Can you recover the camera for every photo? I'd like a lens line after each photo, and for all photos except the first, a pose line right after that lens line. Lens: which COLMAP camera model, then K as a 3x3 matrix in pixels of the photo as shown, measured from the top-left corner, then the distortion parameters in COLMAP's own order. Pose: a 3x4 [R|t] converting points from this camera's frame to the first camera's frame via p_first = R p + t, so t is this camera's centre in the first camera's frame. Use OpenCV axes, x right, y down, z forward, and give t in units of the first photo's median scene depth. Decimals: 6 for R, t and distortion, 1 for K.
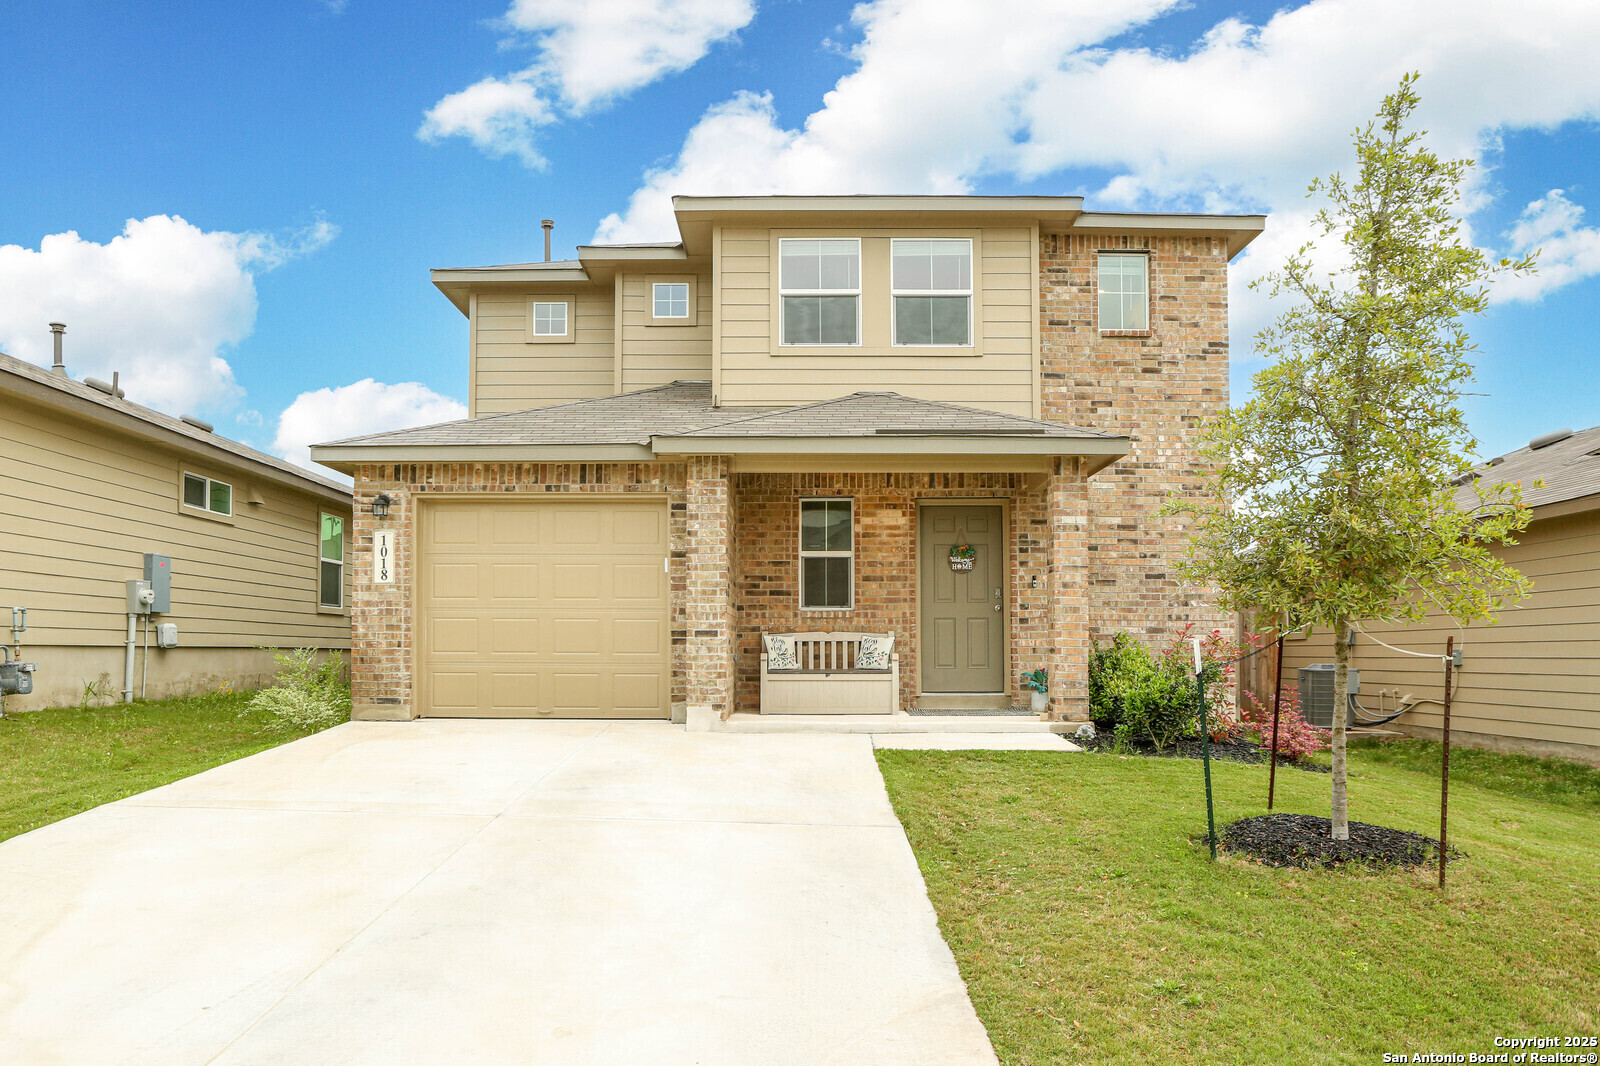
lens RADIAL K [[1225.4, 0, 821.8], [0, 1225.4, 619.1], [0, 0, 1]] dist [-0.028491, 0.002326]
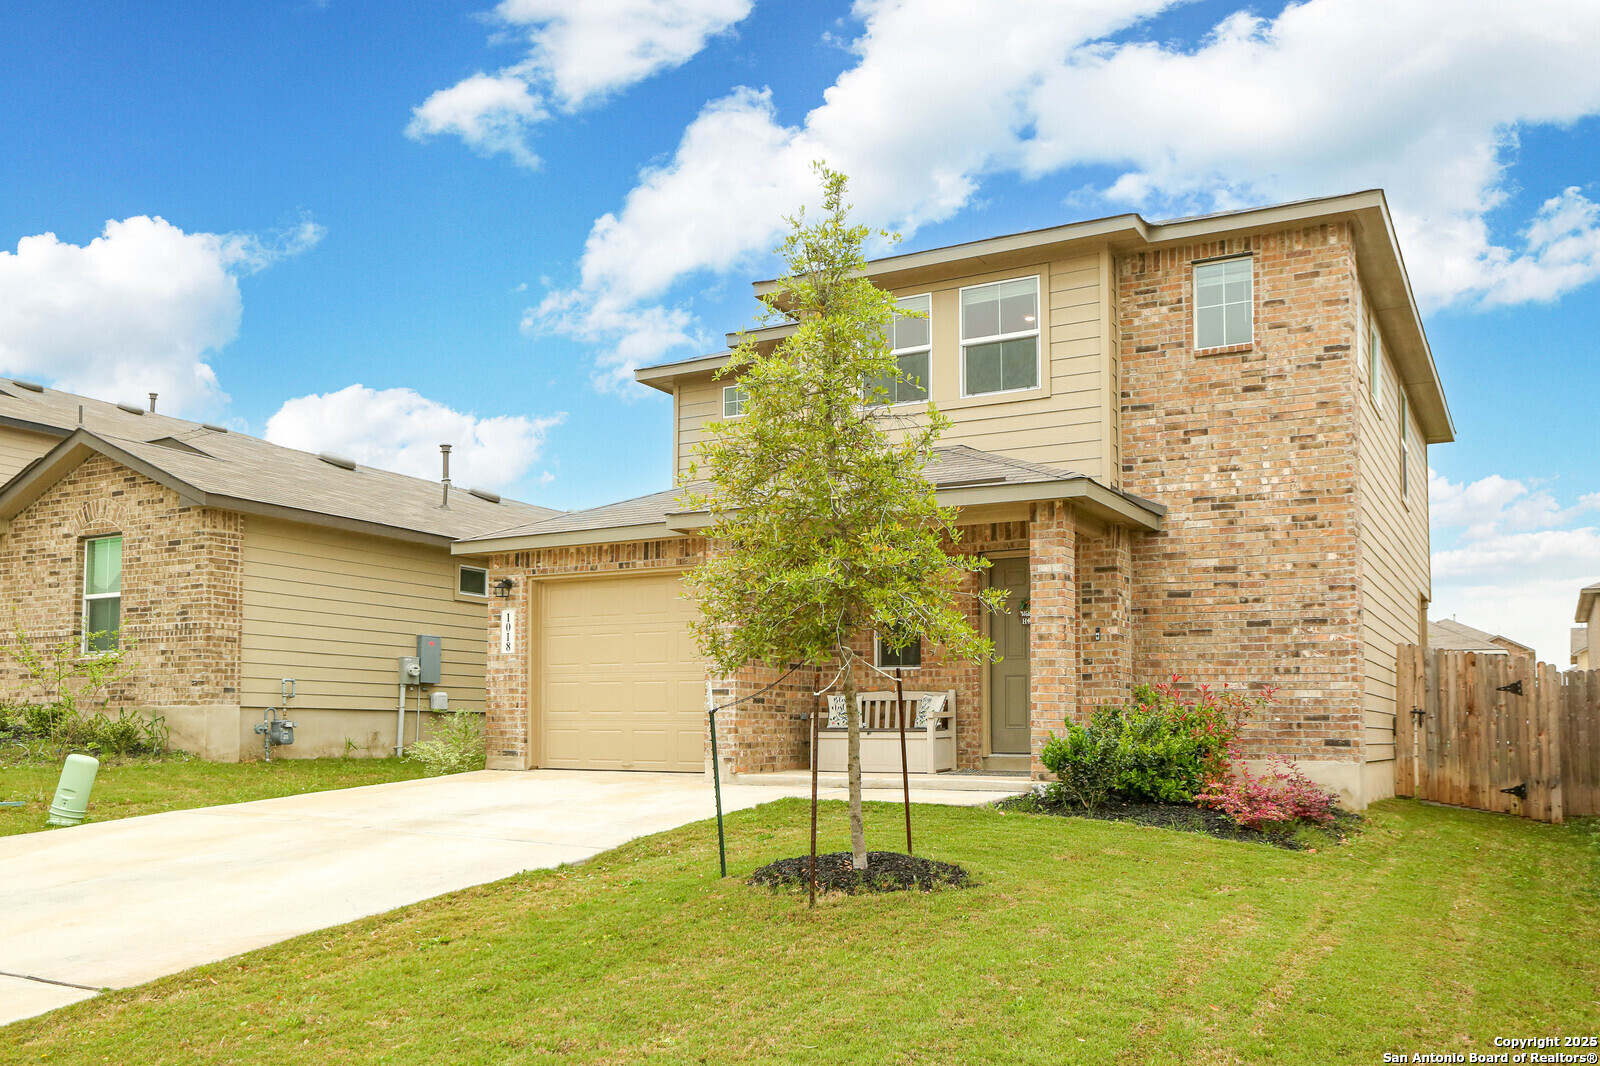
lens RADIAL K [[1425.1, 0, 787.8], [0, 1425.1, 647.4], [0, 0, 1]] dist [0.004424, -0.004358]
pose [[0.860523, -0.027954, -0.508645, 0.519529], [0.009971, 0.999226, -0.038046, 0.017899], [0.509315, 0.027668, 0.860136, -0.044491]]
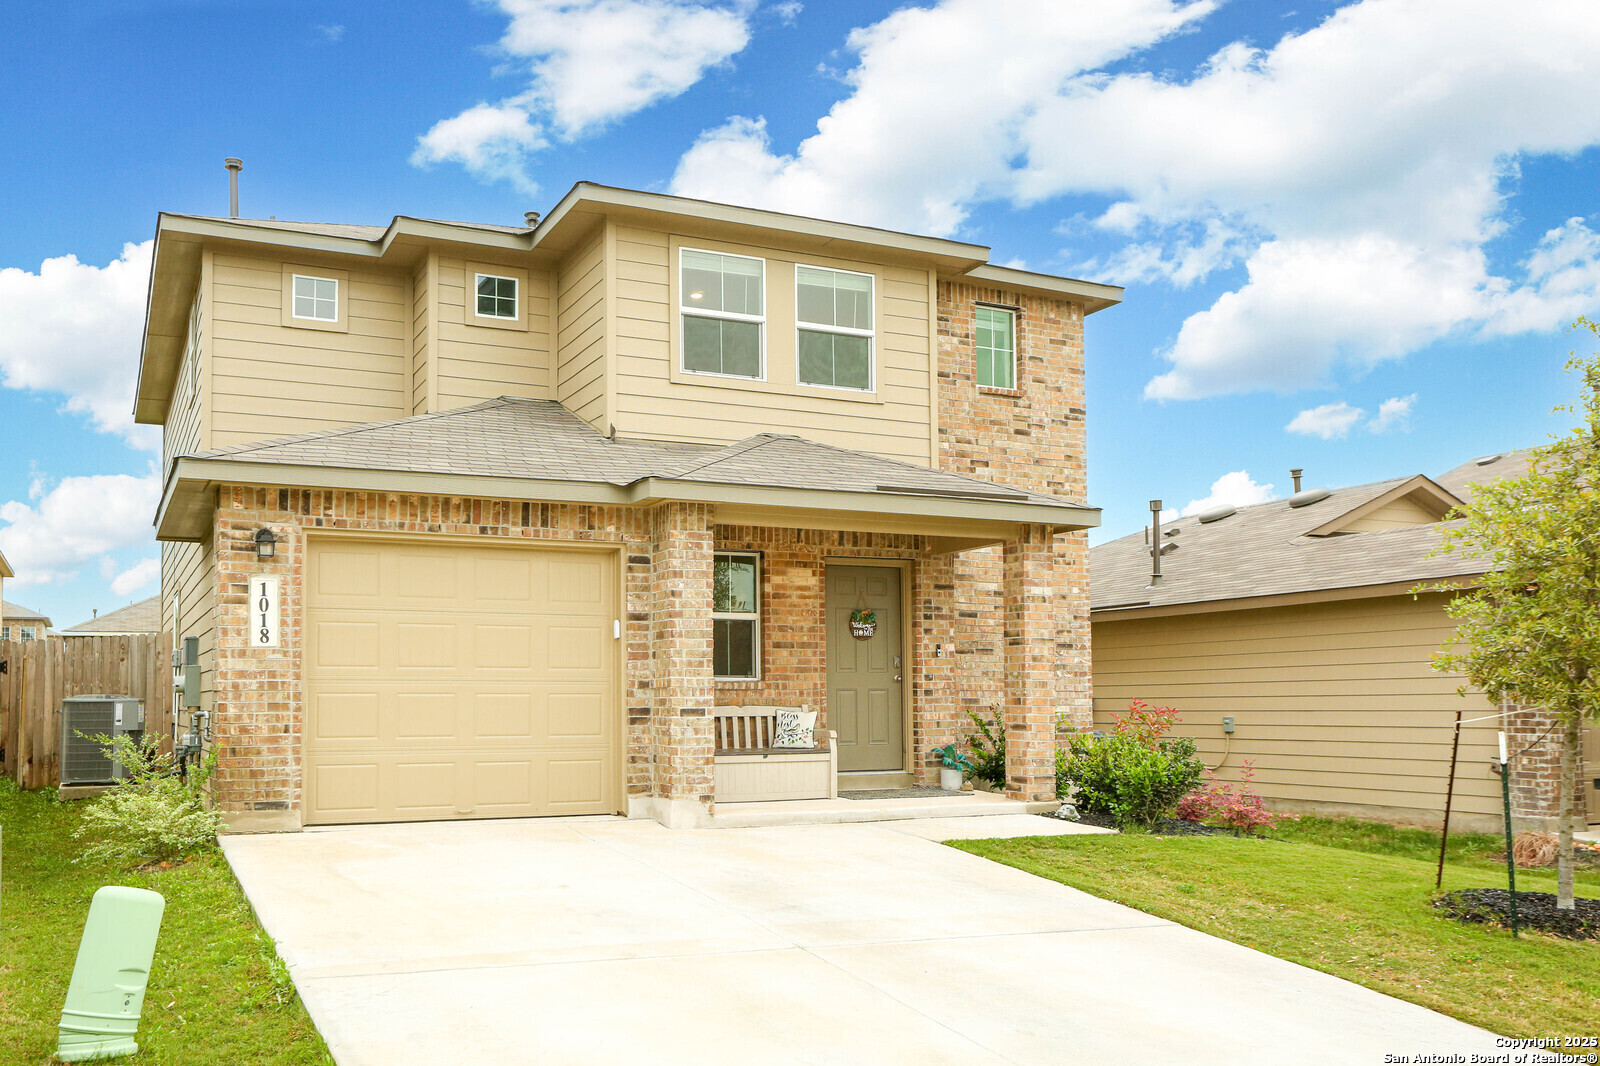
lens RADIAL K [[1425.1, 0, 787.8], [0, 1425.1, 647.4], [0, 0, 1]] dist [0.004424, -0.004358]
pose [[0.898268, 0.012108, 0.439282, -0.408589], [-0.007070, 0.999889, -0.013103, -0.018047], [-0.439392, 0.008665, 0.898254, 0.072145]]
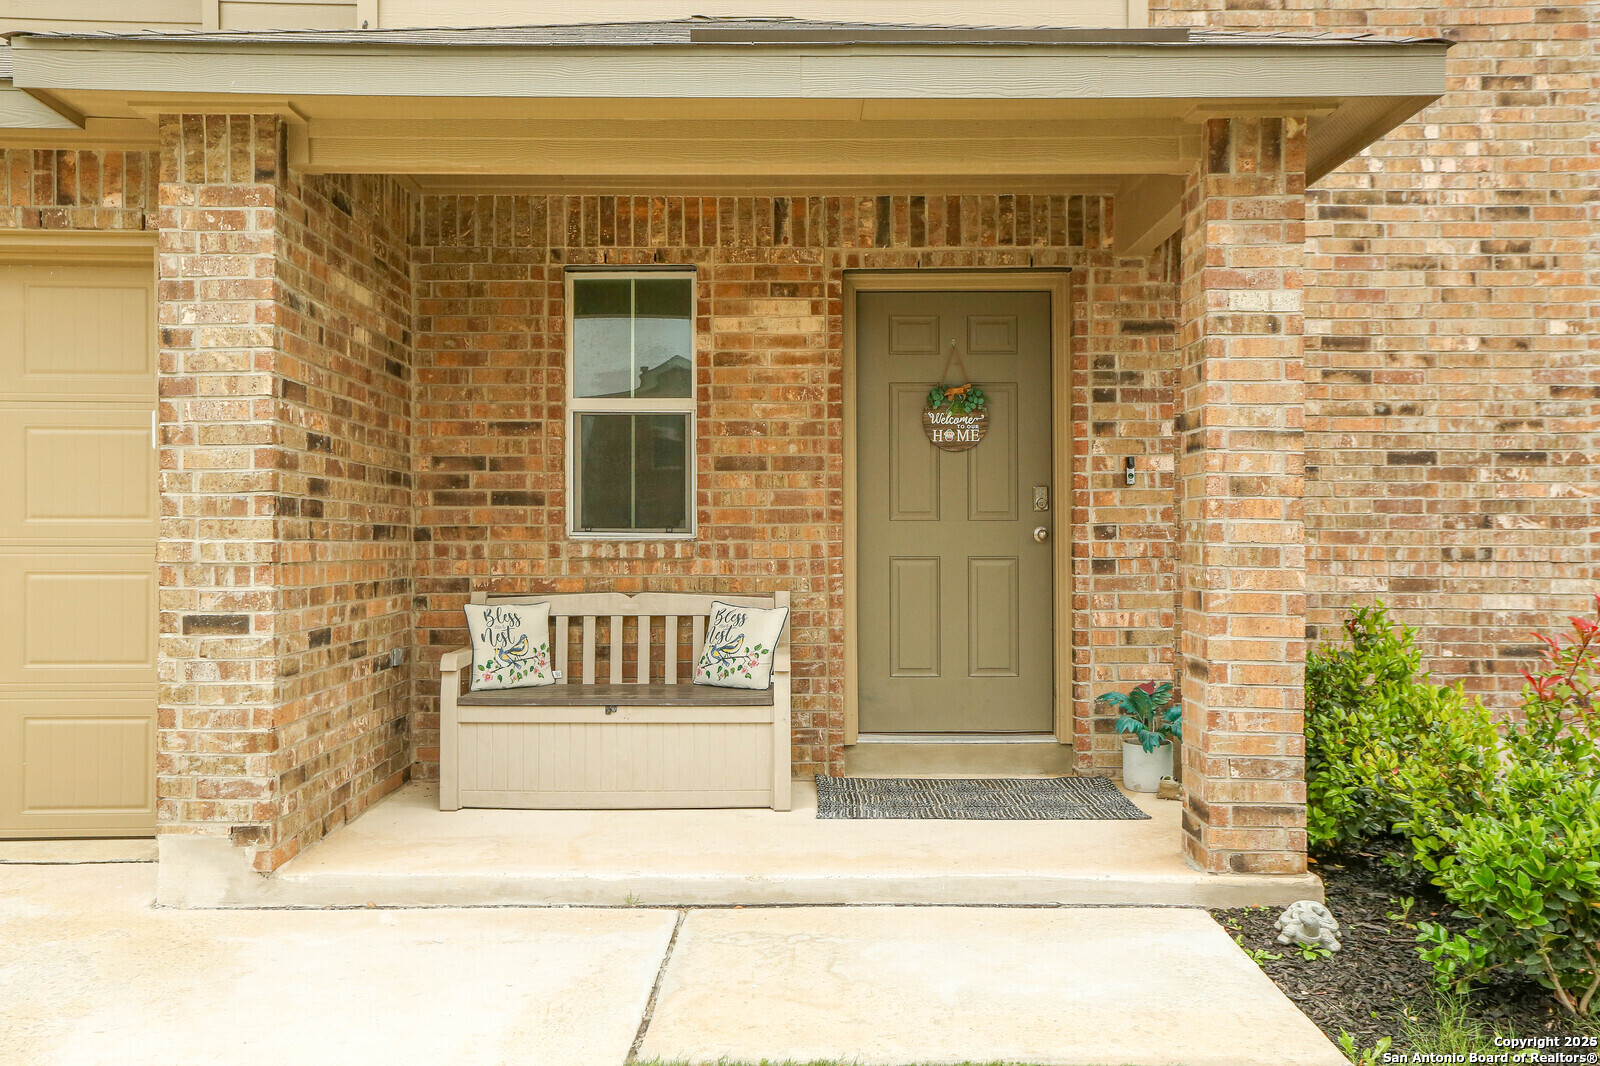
lens RADIAL K [[1431.9, 0, 800.0], [0, 1431.9, 533.0], [0, 0, 1]] dist [0.008070, 0.125175]
pose [[0.999910, 0.001074, -0.013365, 0.068414], [-0.000776, 0.999751, 0.022312, -0.020602], [0.013386, -0.022299, 0.999662, 0.513254]]
